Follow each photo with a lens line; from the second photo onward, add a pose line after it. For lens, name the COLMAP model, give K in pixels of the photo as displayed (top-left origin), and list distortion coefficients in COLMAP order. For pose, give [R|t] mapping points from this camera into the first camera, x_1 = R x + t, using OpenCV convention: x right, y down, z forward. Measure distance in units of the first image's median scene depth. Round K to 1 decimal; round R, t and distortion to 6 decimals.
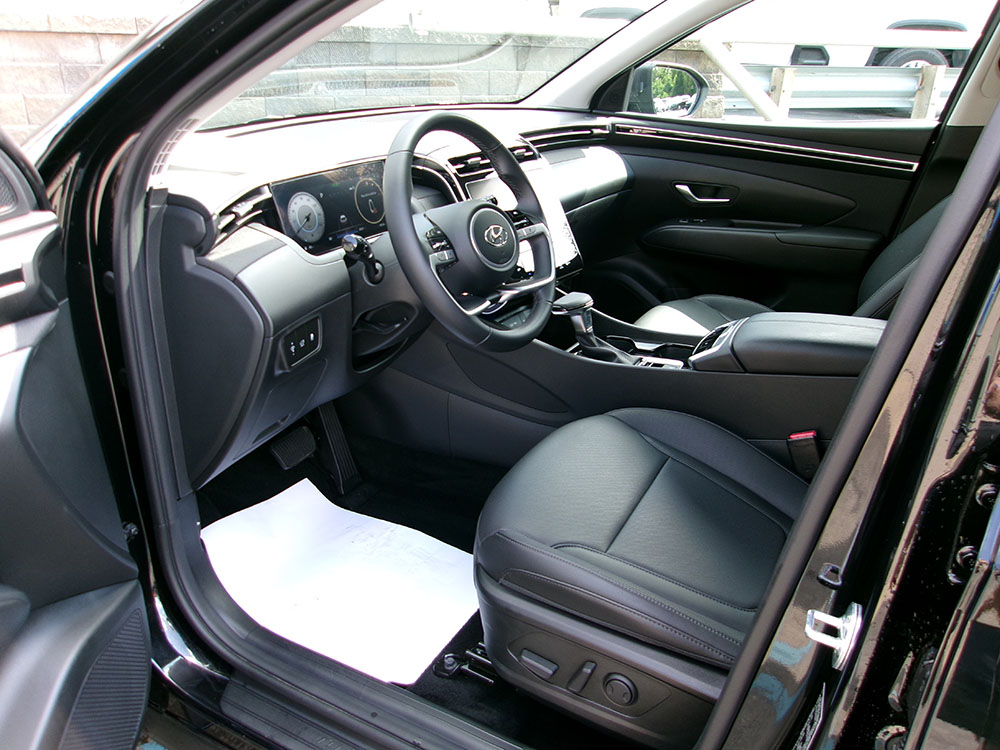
lens RADIAL K [[766.7, 0, 498.1], [0, 766.7, 374.4], [0, 0, 1]] dist [-0.016778, 0.033181]
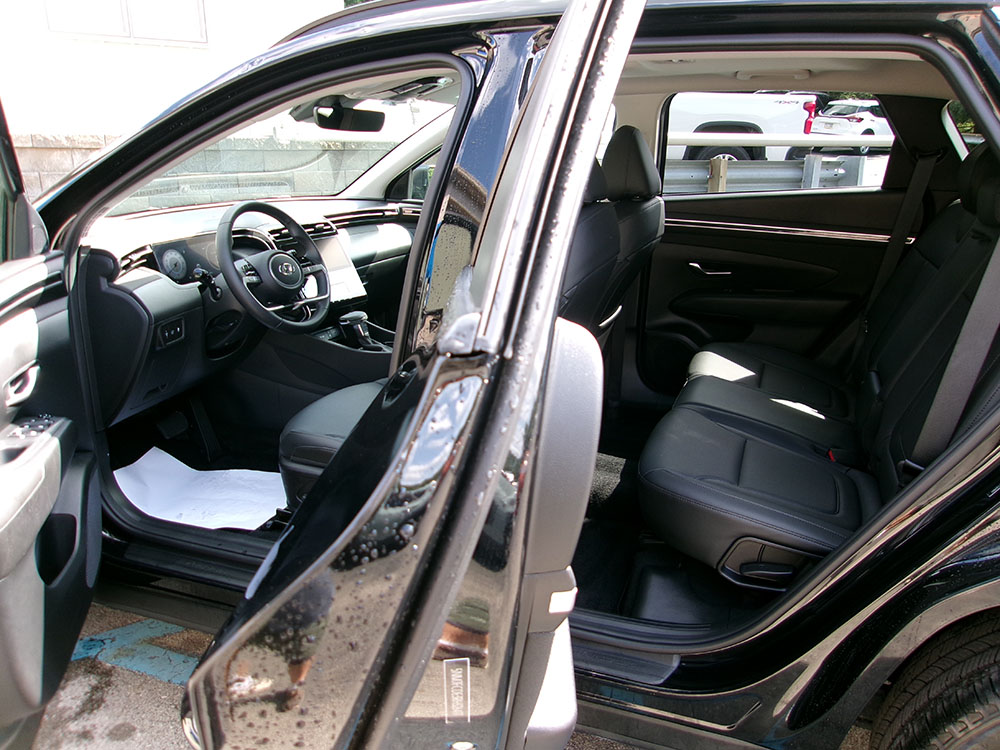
lens RADIAL K [[766.7, 0, 502.6], [0, 766.7, 375.4], [0, 0, 1]] dist [-0.016778, 0.033181]
pose [[0.989813, -0.052220, 0.132455, 0.224720], [0.066440, 0.992216, -0.105322, 0.258536], [-0.125924, 0.113050, 0.985577, -0.710195]]
